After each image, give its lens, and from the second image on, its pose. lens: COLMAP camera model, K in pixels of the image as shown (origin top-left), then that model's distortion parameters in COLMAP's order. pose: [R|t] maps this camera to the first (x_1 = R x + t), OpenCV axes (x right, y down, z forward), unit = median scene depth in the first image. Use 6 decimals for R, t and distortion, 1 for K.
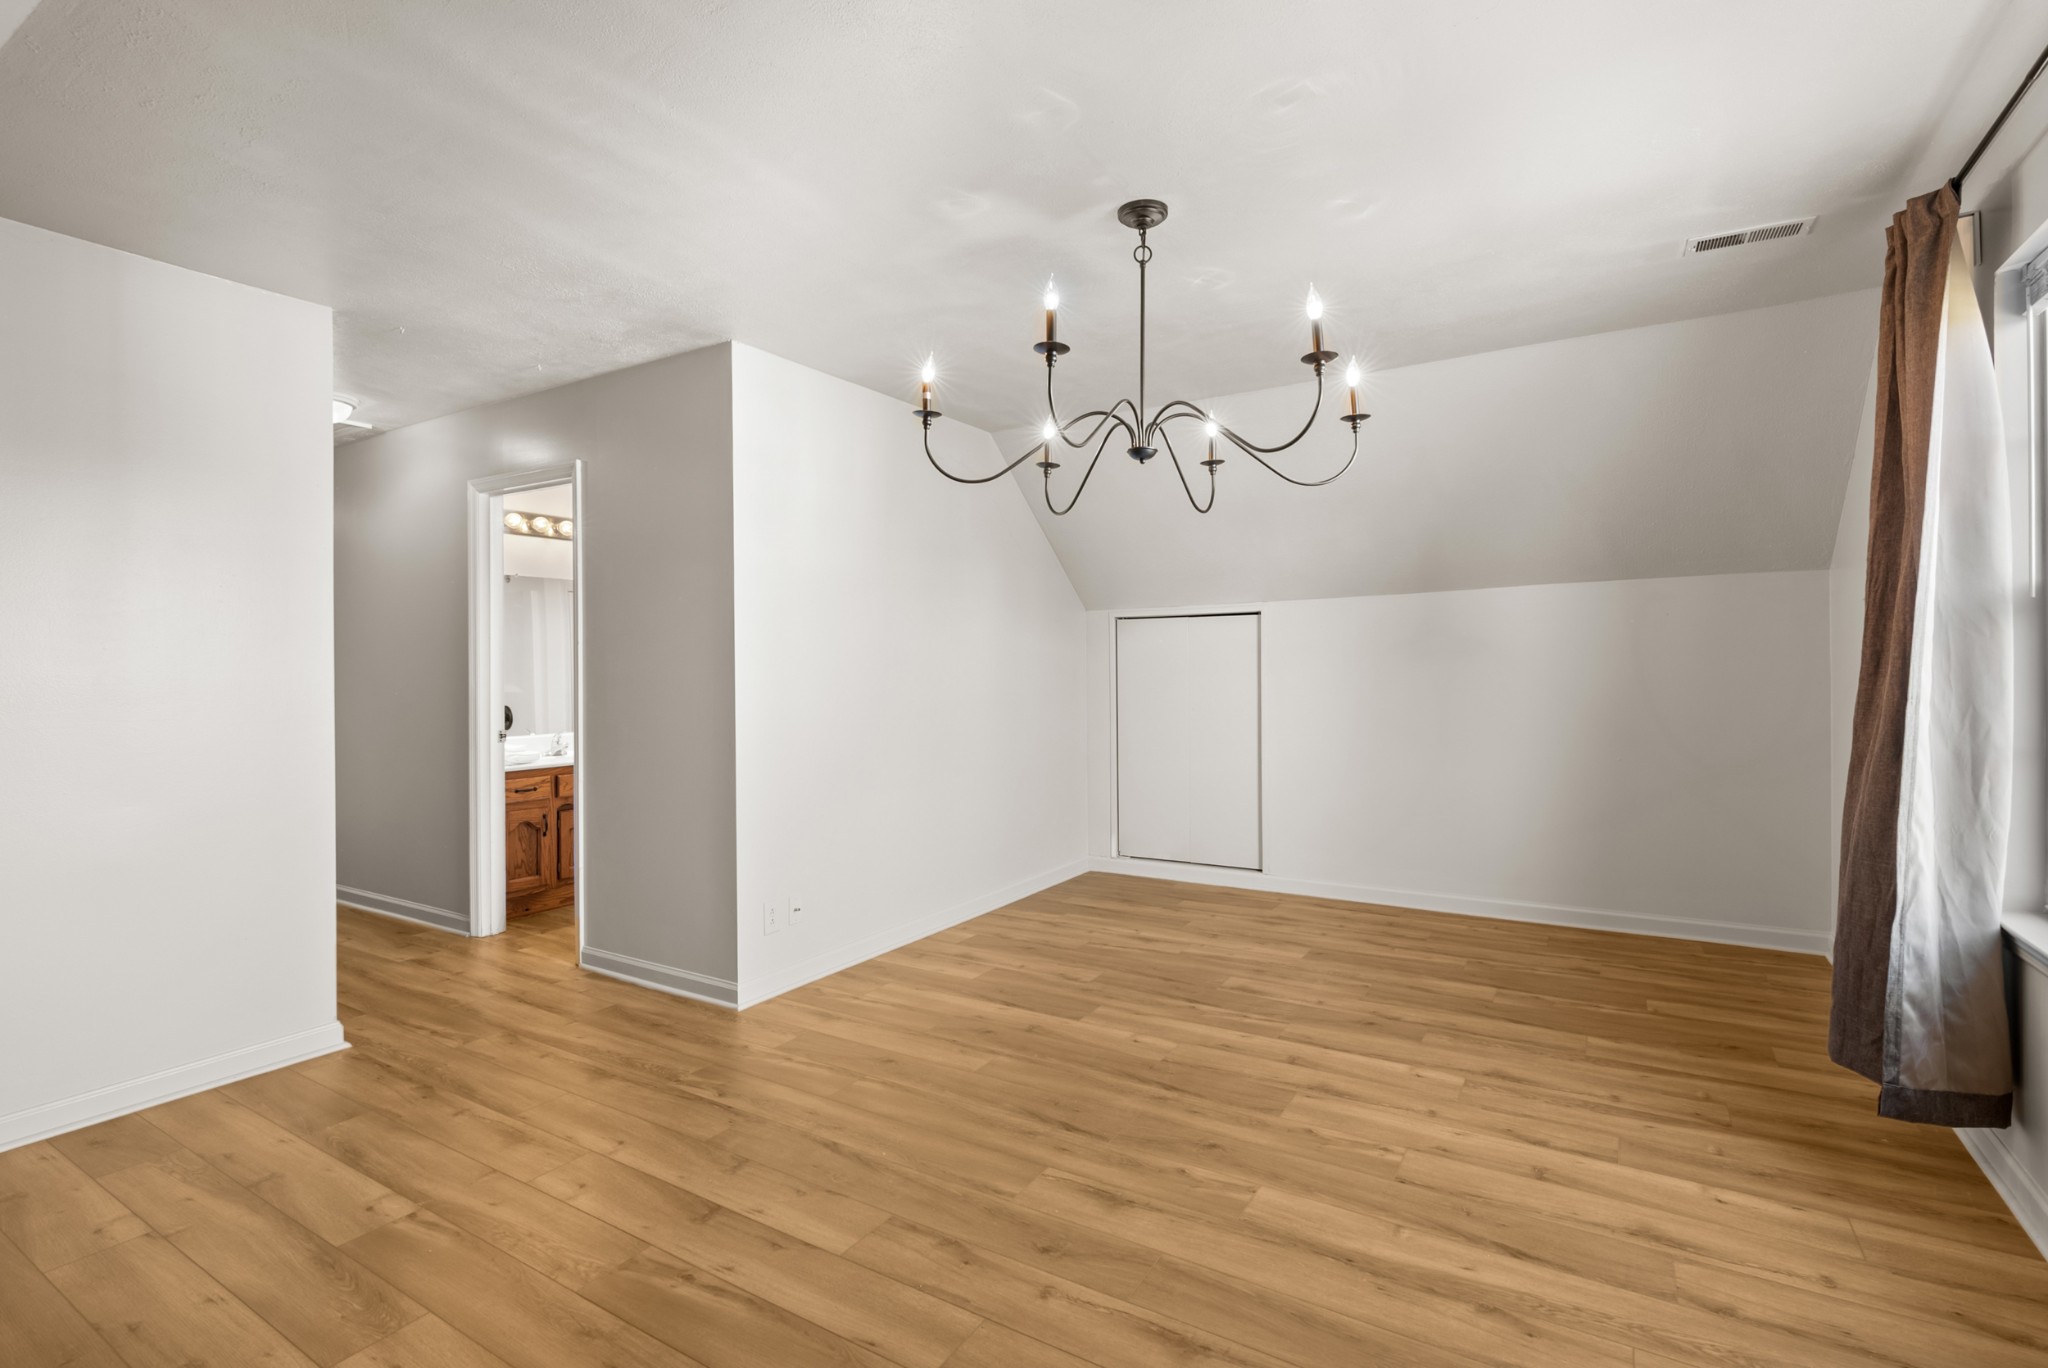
lens RADIAL K [[938.4, 0, 1017.9], [0, 938.4, 655.8], [0, 0, 1]] dist [-0.006503, -0.000004]
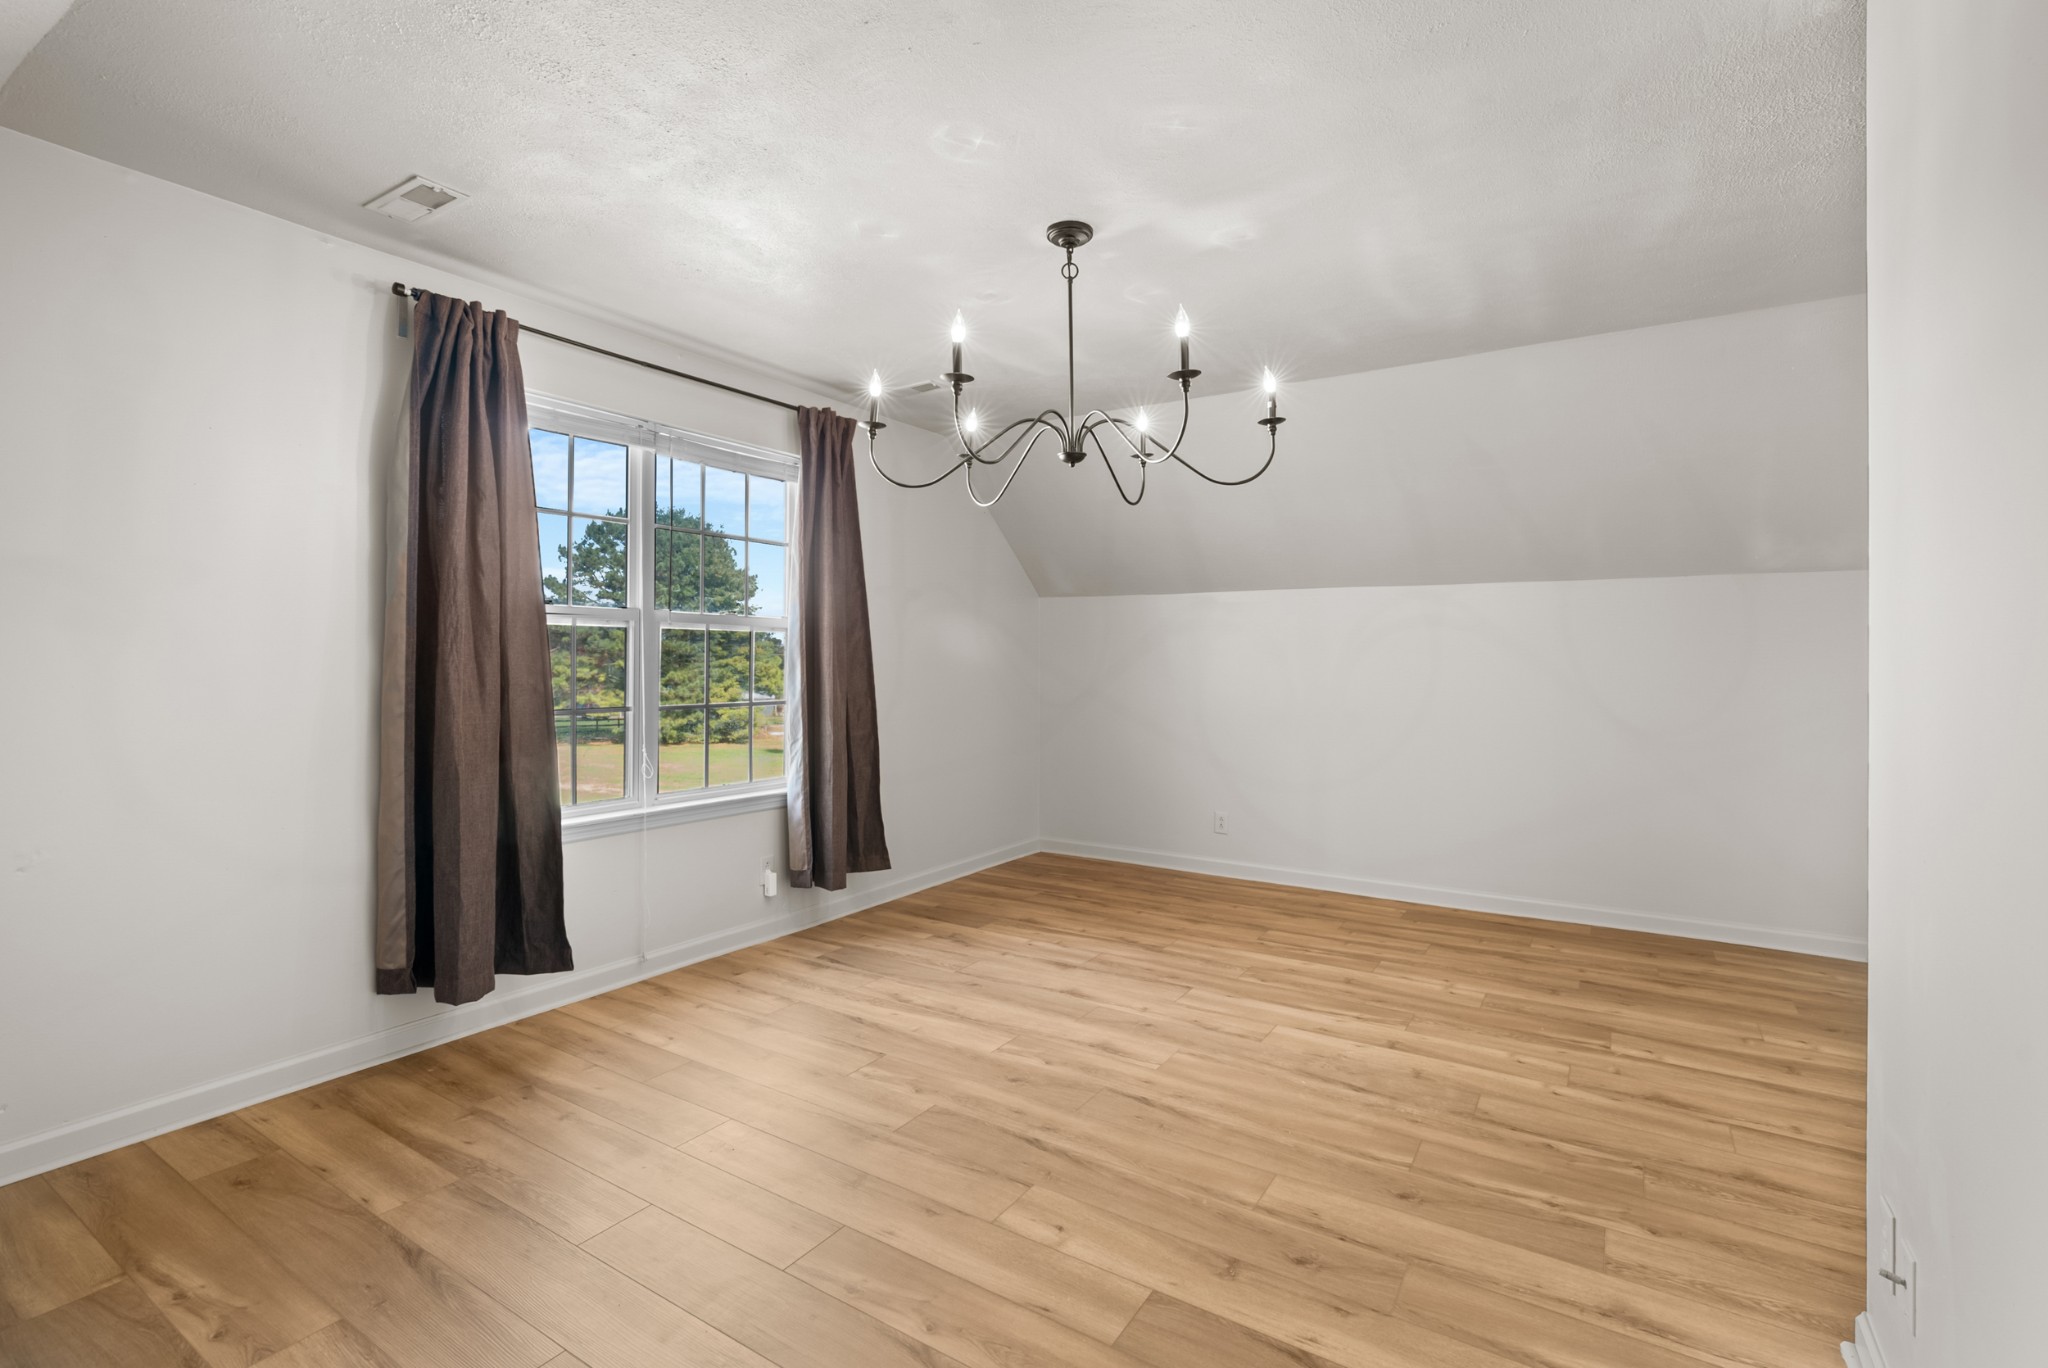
lens RADIAL K [[938.4, 0, 1017.9], [0, 938.4, 655.8], [0, 0, 1]] dist [-0.006503, -0.000004]
pose [[-0.999912, 0.003501, 0.012818, 0.185481], [0.003329, 0.999905, -0.013406, 0.025762], [-0.012864, -0.013362, -0.999828, 2.115212]]
